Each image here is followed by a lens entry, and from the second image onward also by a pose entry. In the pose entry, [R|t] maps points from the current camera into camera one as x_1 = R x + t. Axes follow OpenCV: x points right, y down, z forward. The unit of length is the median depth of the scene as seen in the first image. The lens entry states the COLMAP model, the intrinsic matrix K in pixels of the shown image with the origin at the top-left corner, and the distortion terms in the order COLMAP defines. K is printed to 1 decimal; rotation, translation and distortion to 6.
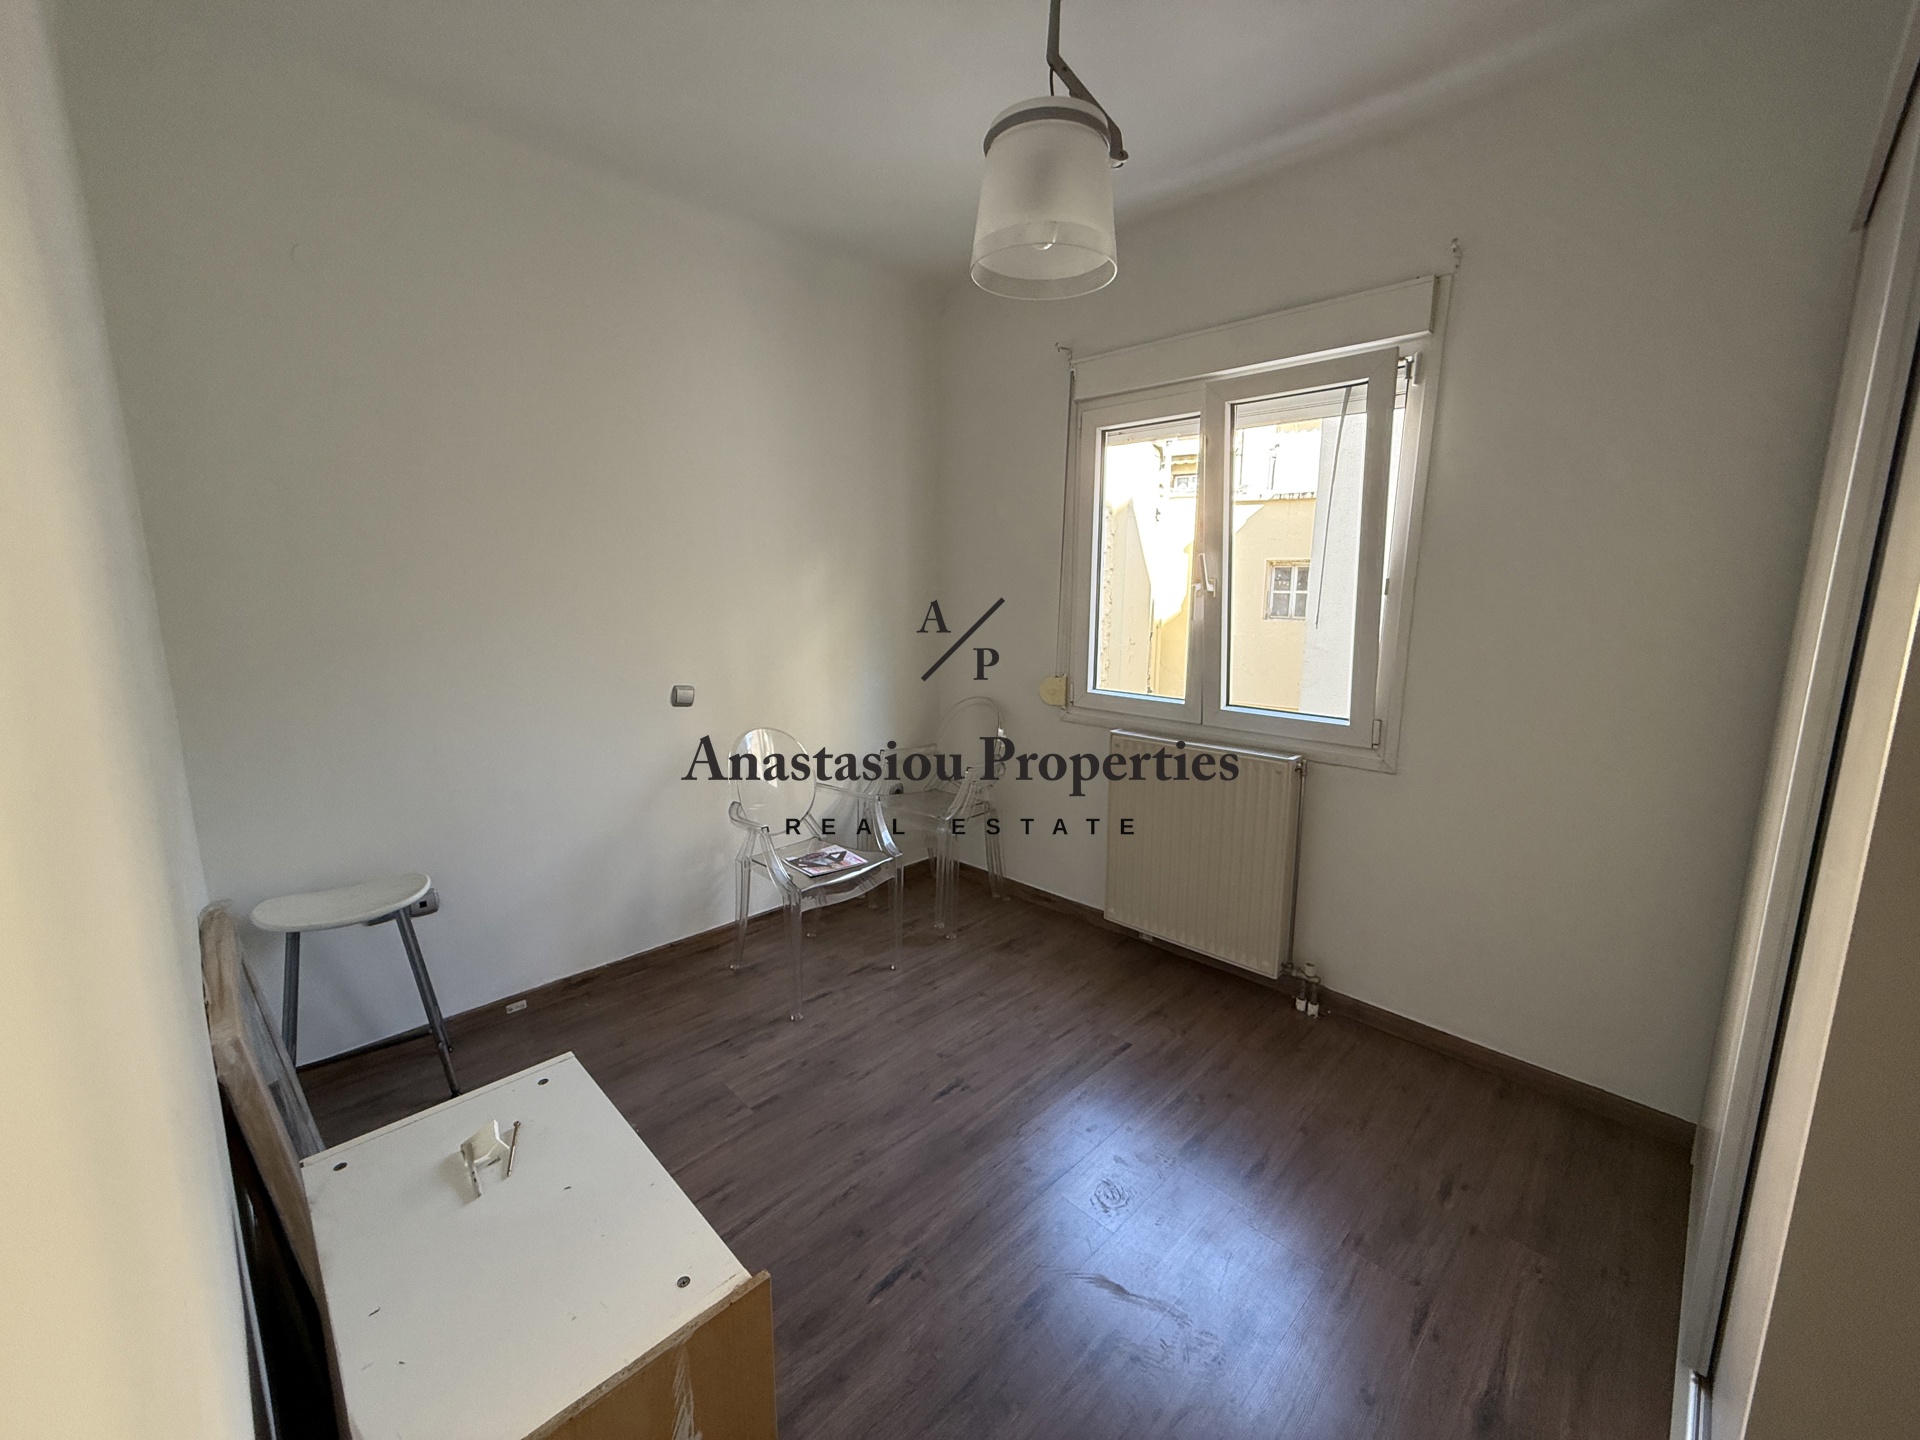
lens RADIAL K [[751.1, 0, 959.0], [0, 751.1, 723.2], [0, 0, 1]] dist [-0.001914, 0.000101]
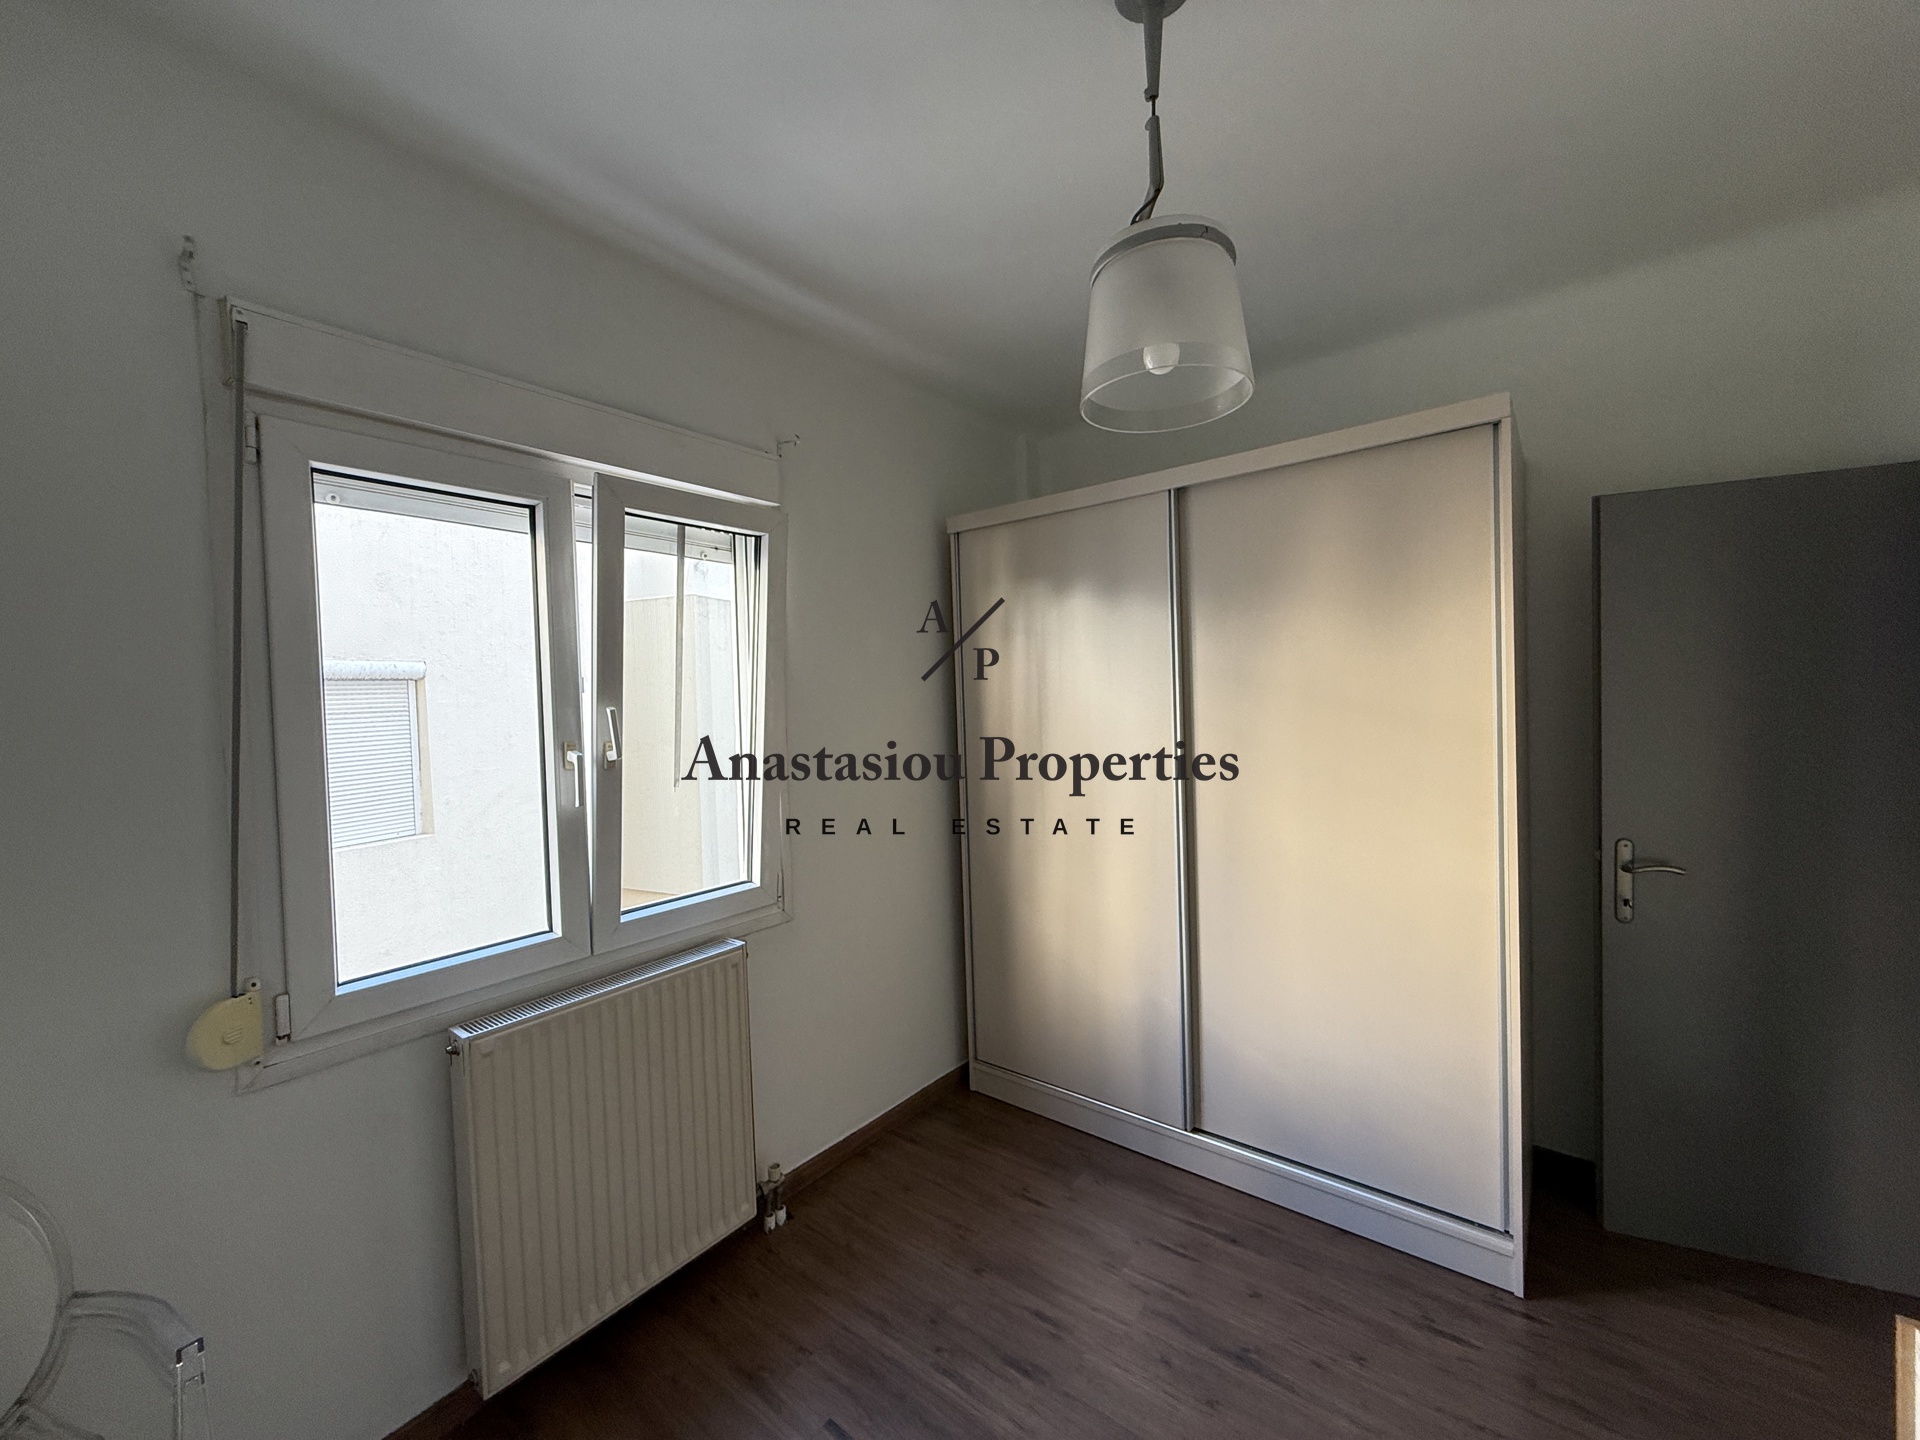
lens RADIAL K [[751.1, 0, 953.9], [0, 751.1, 707.9], [0, 0, 1]] dist [-0.001914, 0.000101]
pose [[-0.113812, -0.026079, 0.993160, -0.416373], [0.194320, 0.979763, 0.047995, -0.205246], [-0.974313, 0.198454, -0.106442, 0.784048]]
